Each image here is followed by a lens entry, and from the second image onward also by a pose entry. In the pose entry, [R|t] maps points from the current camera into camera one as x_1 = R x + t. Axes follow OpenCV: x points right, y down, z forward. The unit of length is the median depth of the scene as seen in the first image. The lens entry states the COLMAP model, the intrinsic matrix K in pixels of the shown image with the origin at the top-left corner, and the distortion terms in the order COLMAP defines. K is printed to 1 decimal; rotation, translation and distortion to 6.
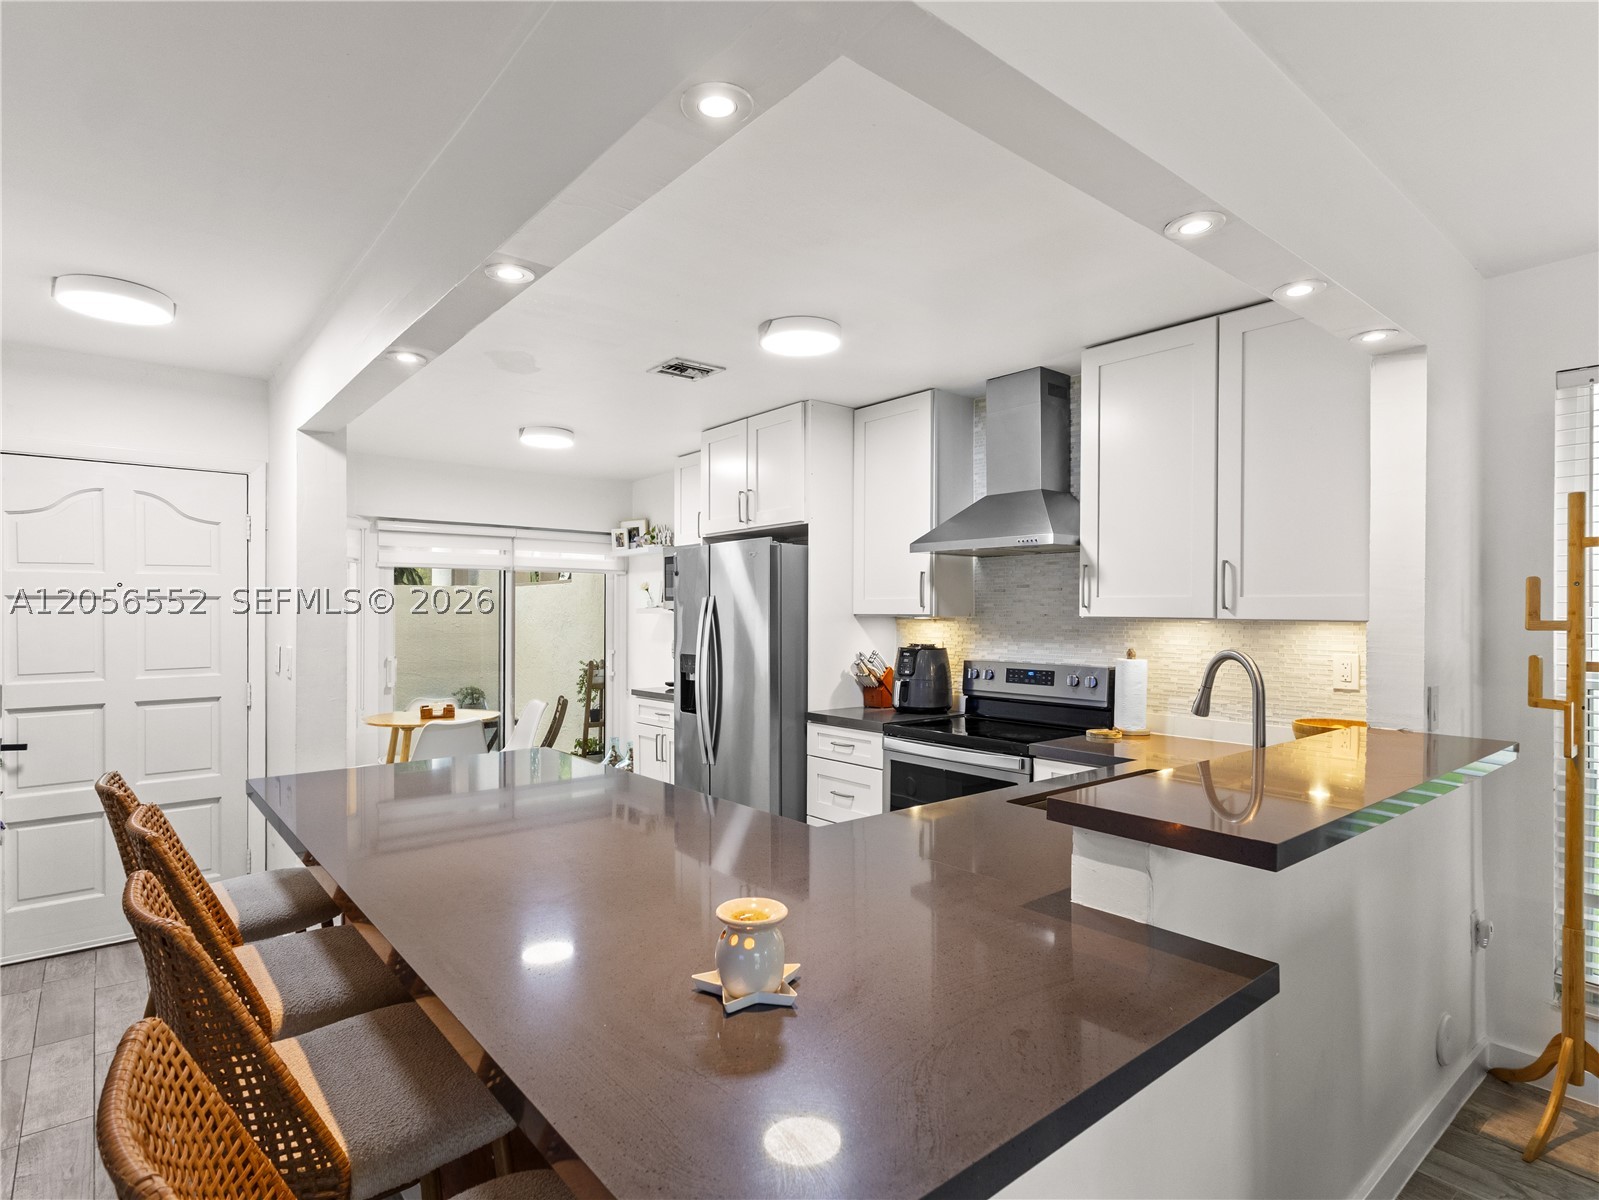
lens RADIAL K [[836.5, 0, 798.3], [0, 836.5, 609.8], [0, 0, 1]] dist [0.000101, 0.004555]
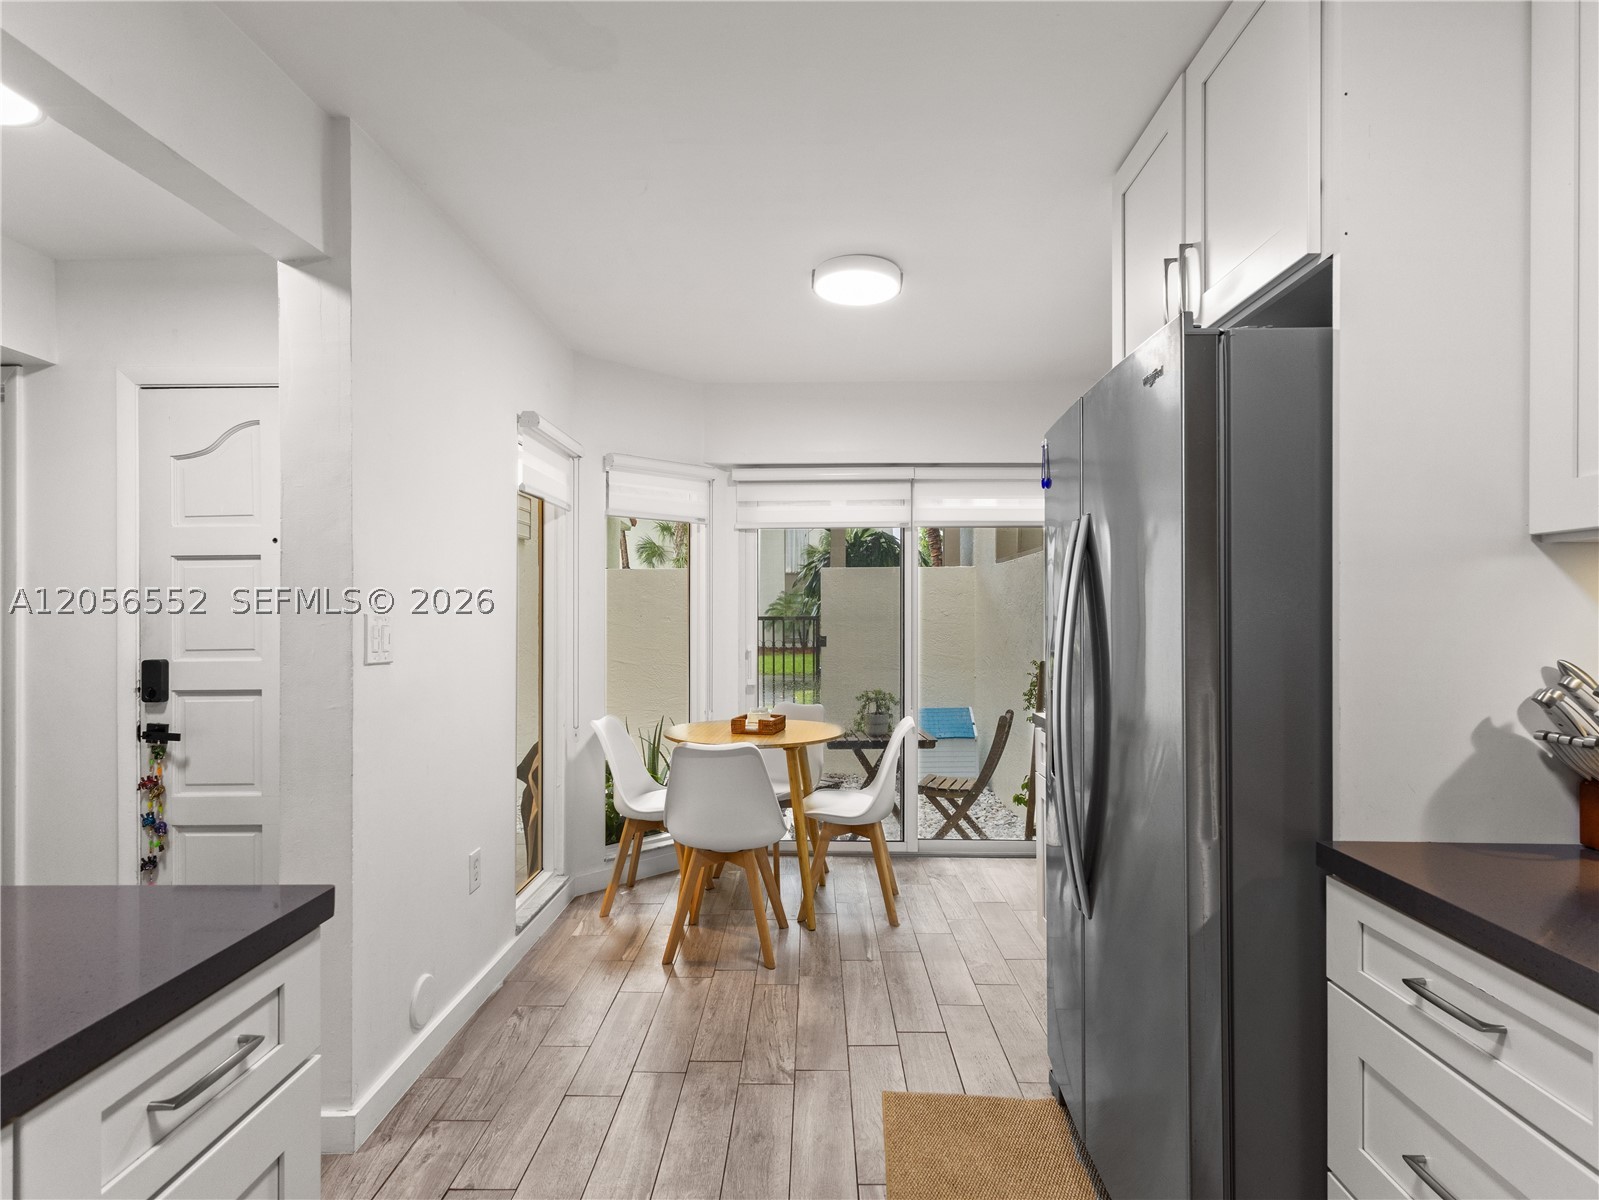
lens RADIAL K [[836.5, 0, 793.8], [0, 836.5, 612.3], [0, 0, 1]] dist [0.000101, 0.004555]
pose [[0.750131, -0.001901, -0.661287, 0.069880], [0.005159, 0.999982, 0.002978, 0.032278], [0.661270, -0.005646, 0.750127, 0.624841]]
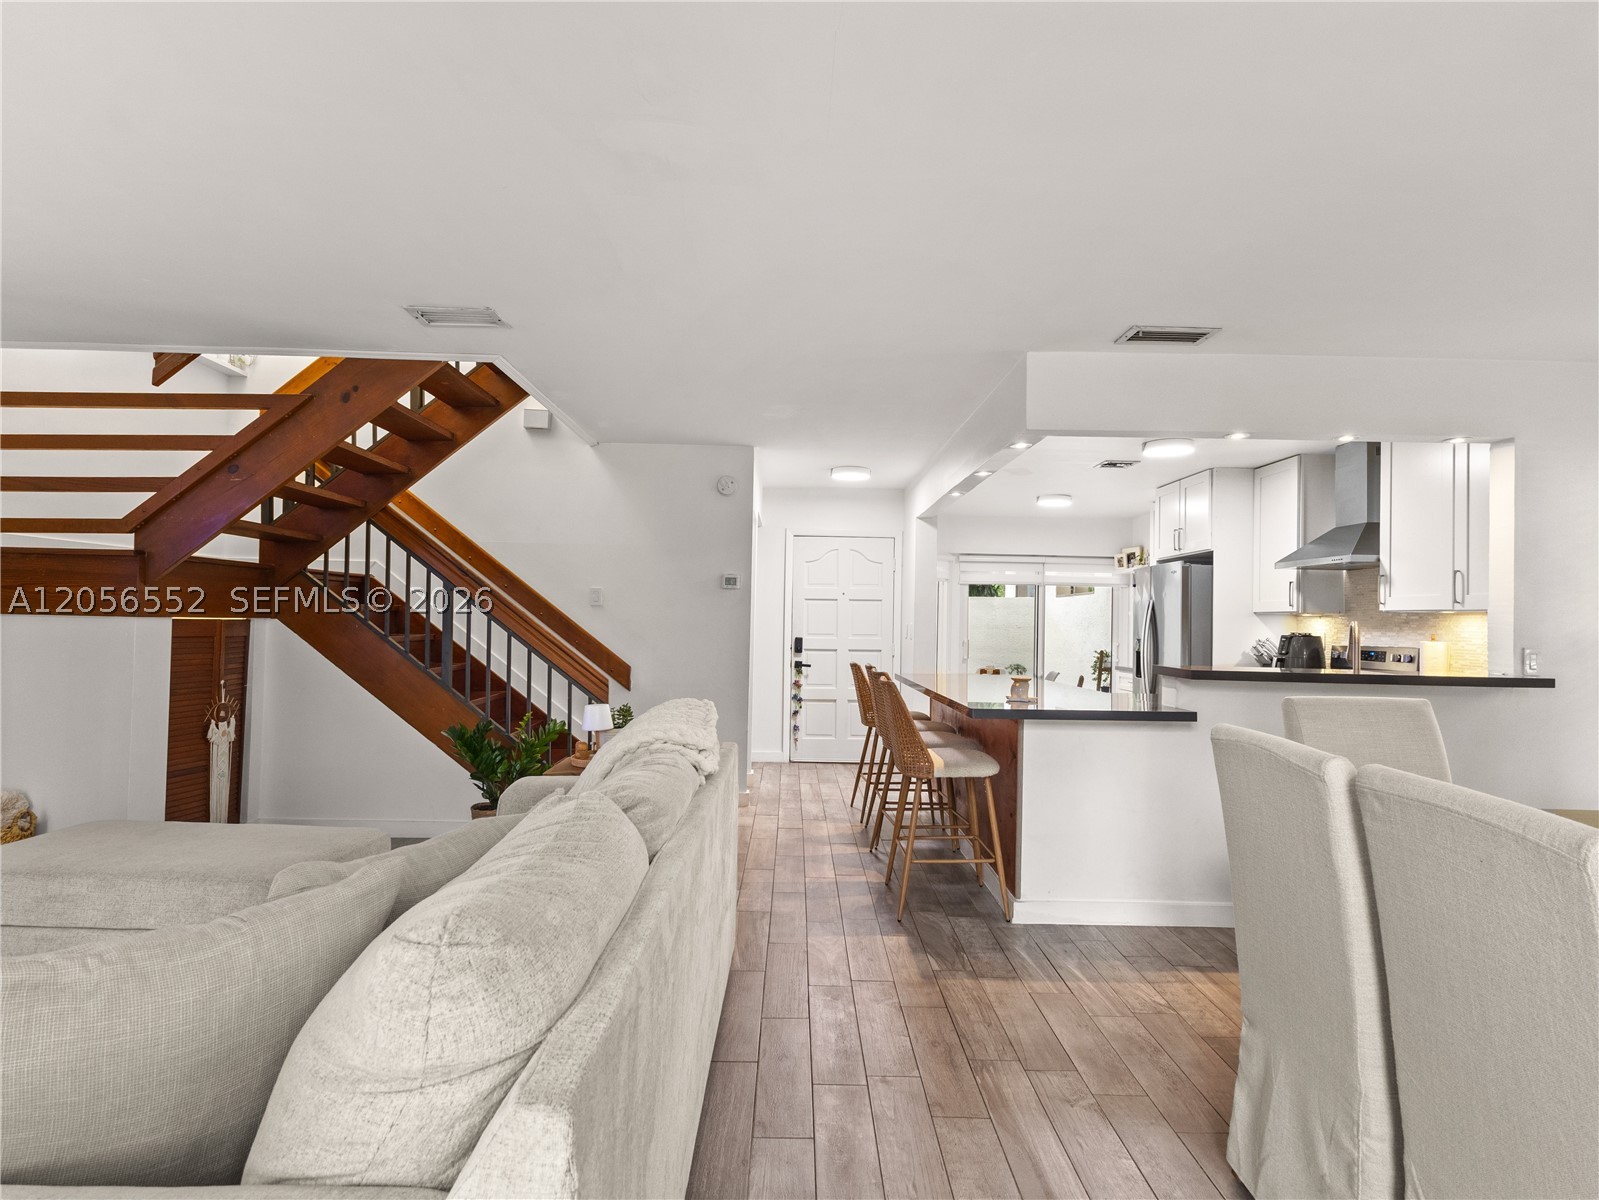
lens RADIAL K [[836.5, 0, 800.0], [0, 836.5, 596.5], [0, 0, 1]] dist [0.000101, 0.004555]
pose [[0.779503, -0.005122, -0.626378, 0.371932], [-0.017404, 0.999403, -0.029831, 0.035867], [0.626157, 0.034155, 0.778948, -0.618096]]
